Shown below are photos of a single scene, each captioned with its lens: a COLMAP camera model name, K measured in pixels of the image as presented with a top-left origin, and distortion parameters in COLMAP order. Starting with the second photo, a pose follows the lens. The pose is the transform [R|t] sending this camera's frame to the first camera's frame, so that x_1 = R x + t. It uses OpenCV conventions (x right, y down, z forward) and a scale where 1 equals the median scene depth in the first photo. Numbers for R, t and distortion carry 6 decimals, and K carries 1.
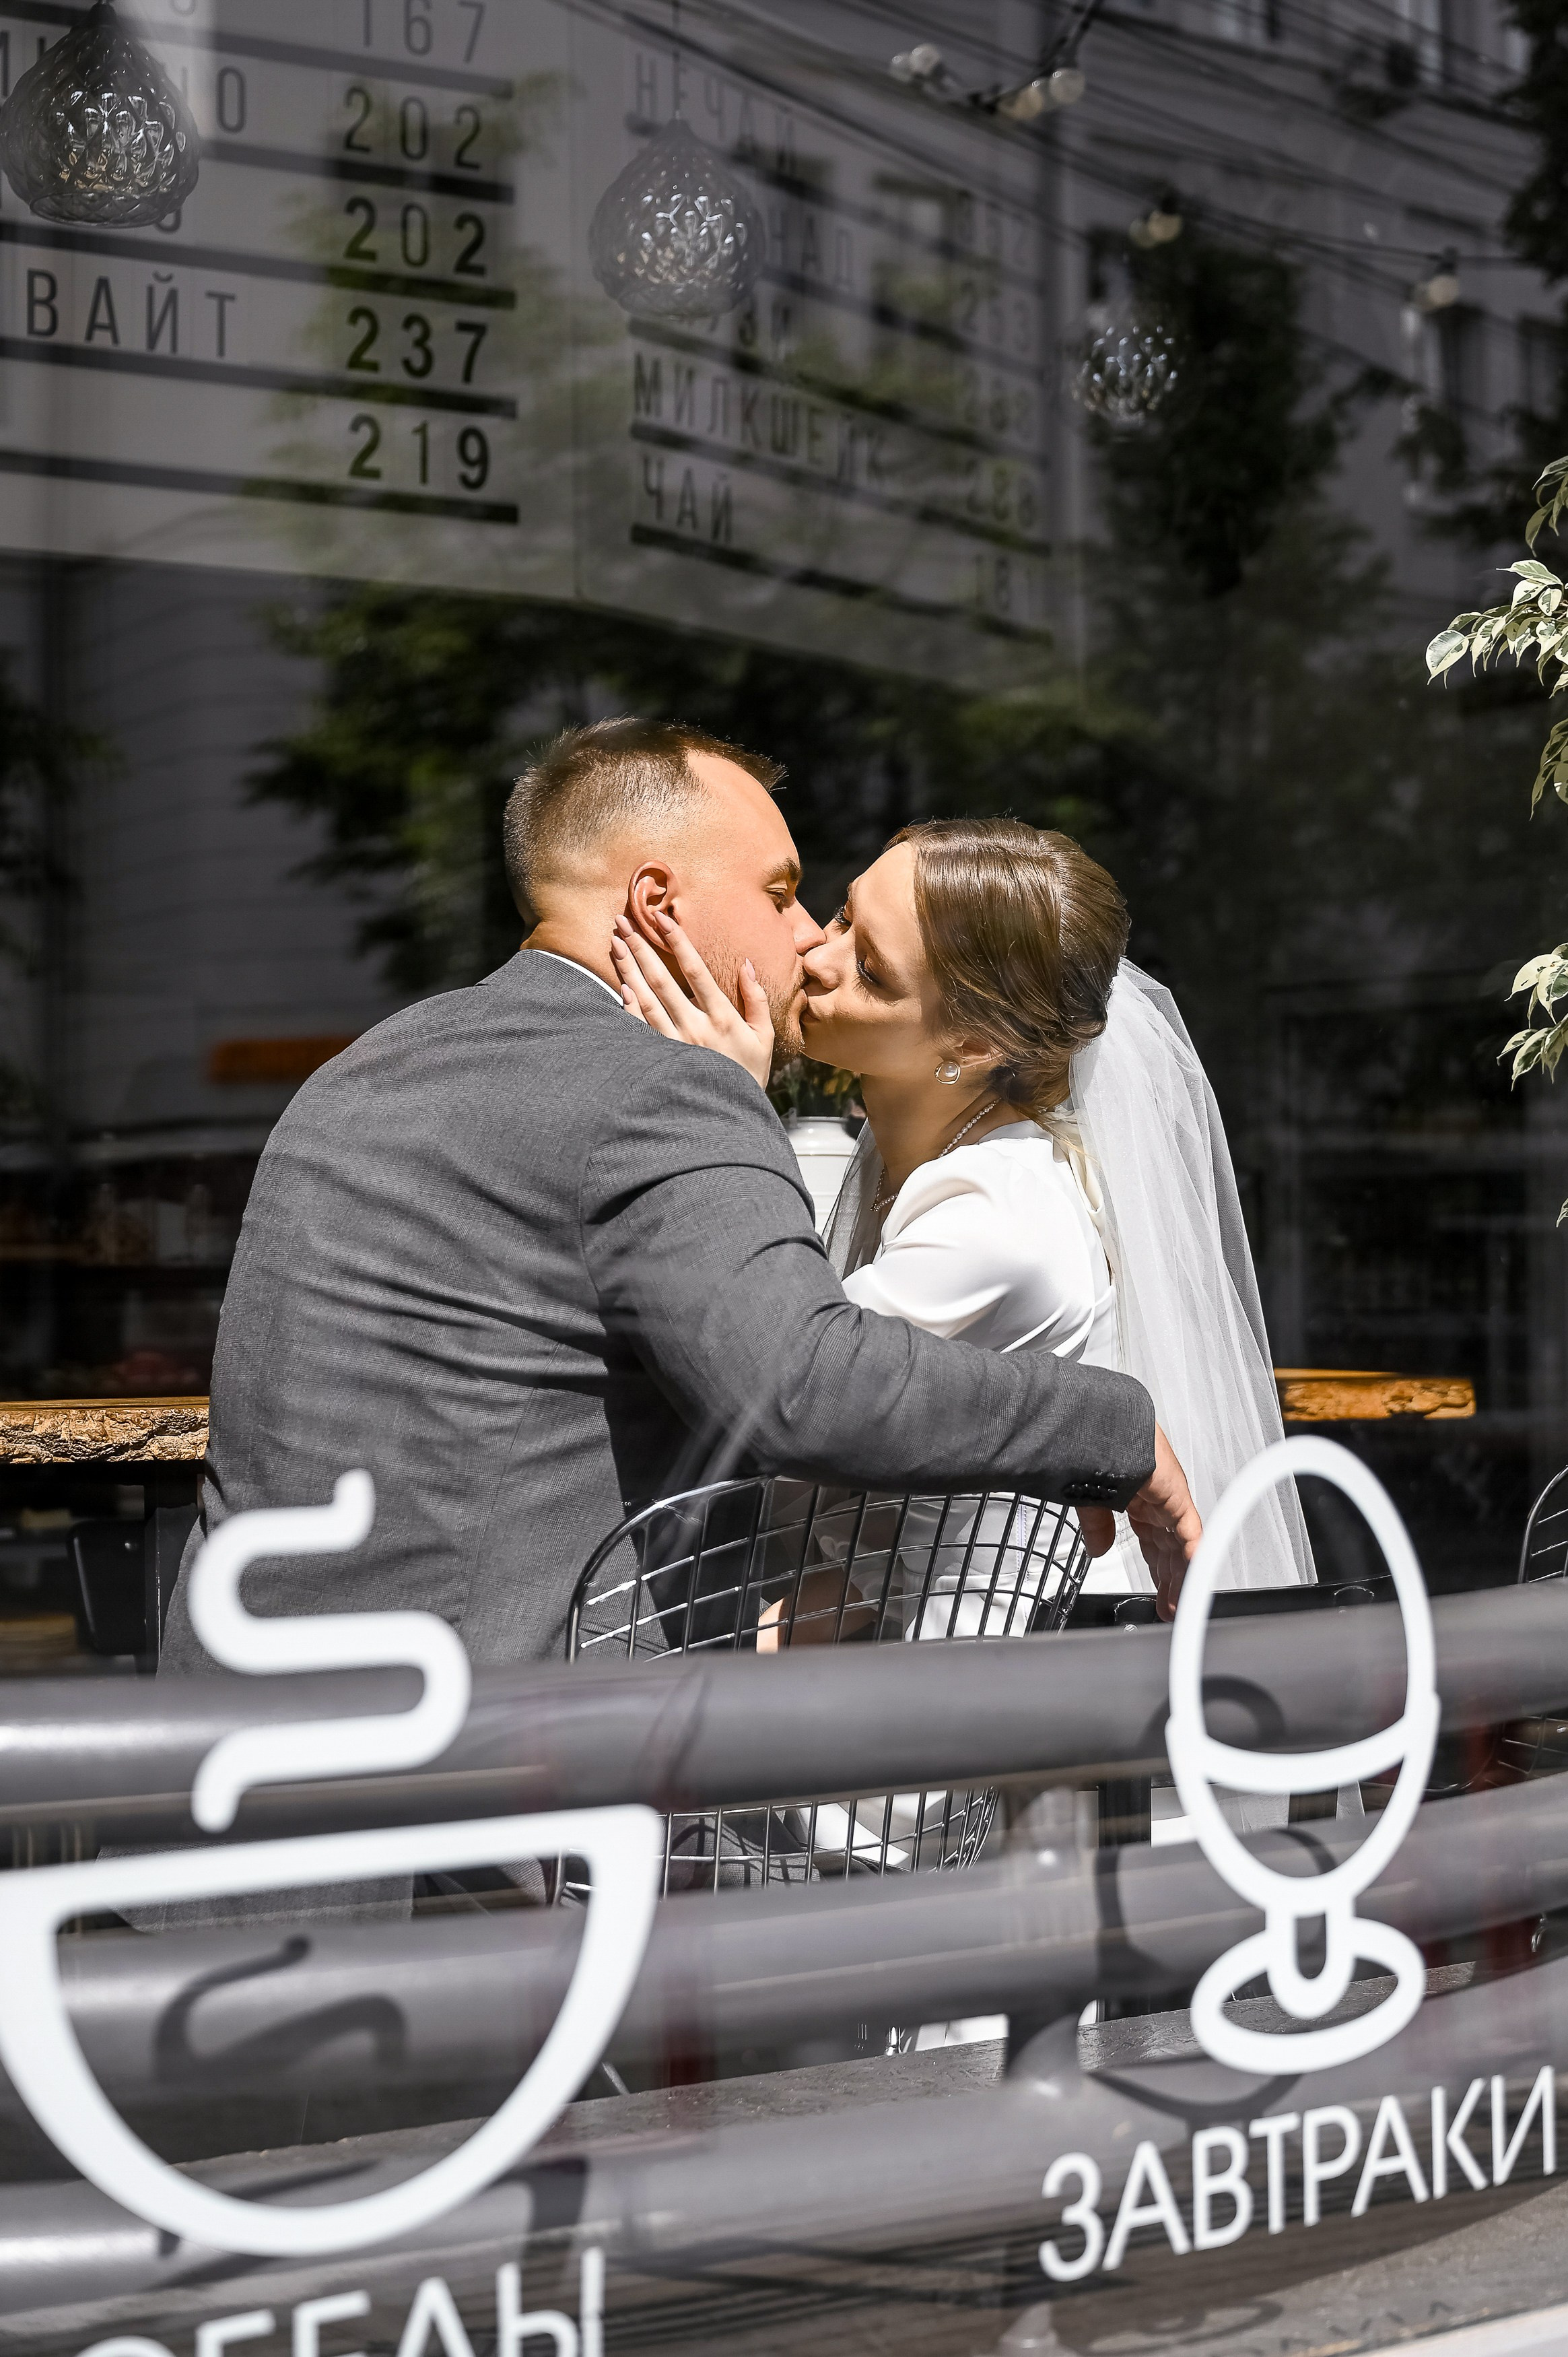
lens RADIAL K [[3403.0, 0, 782.3], [0, 3403.0, 1178.0], [0, 0, 1]] dist [-0.000196, 0.000000]
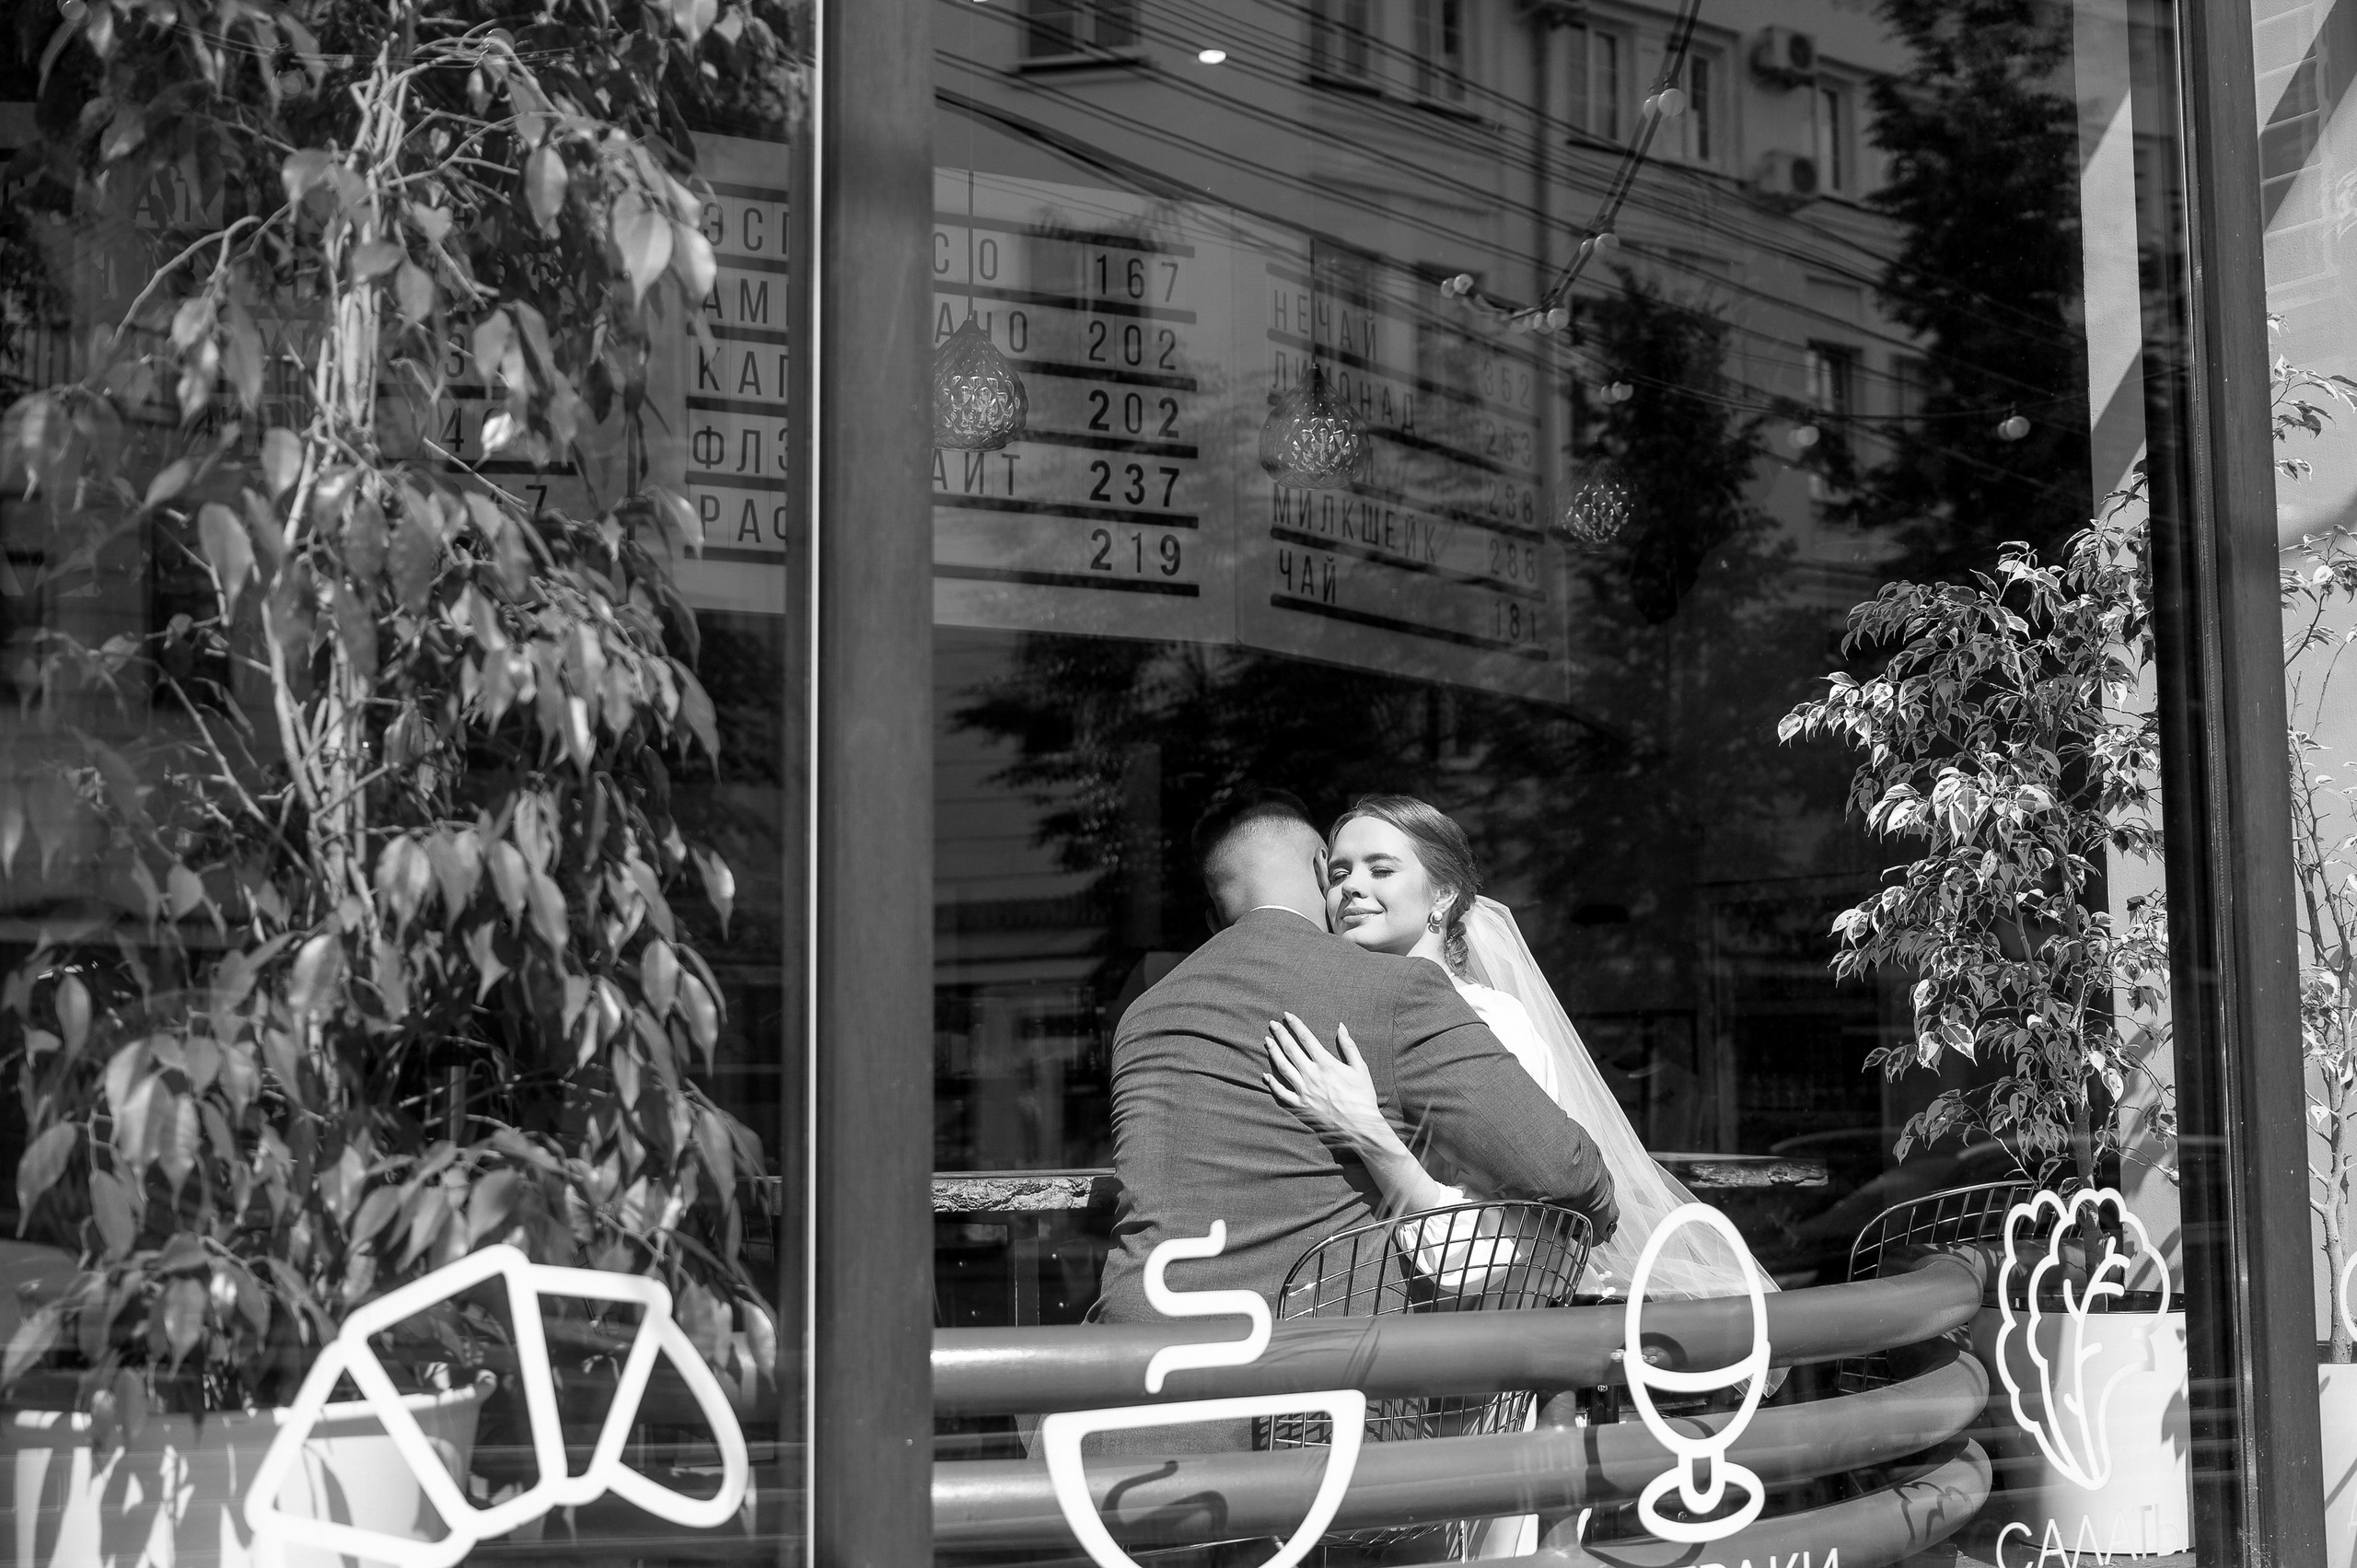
lens RADIAL K [[2845.7, 0, 1181.2], [0, 2845.7, 787.7], [0, 0, 1]] dist [0.012511, 0.000000]
pose [[0.998910, -0.002601, -0.046599, -0.034280], [-0.000387, 0.997950, -0.064000, -0.031308], [0.046670, 0.063948, 0.996861, -0.361451]]
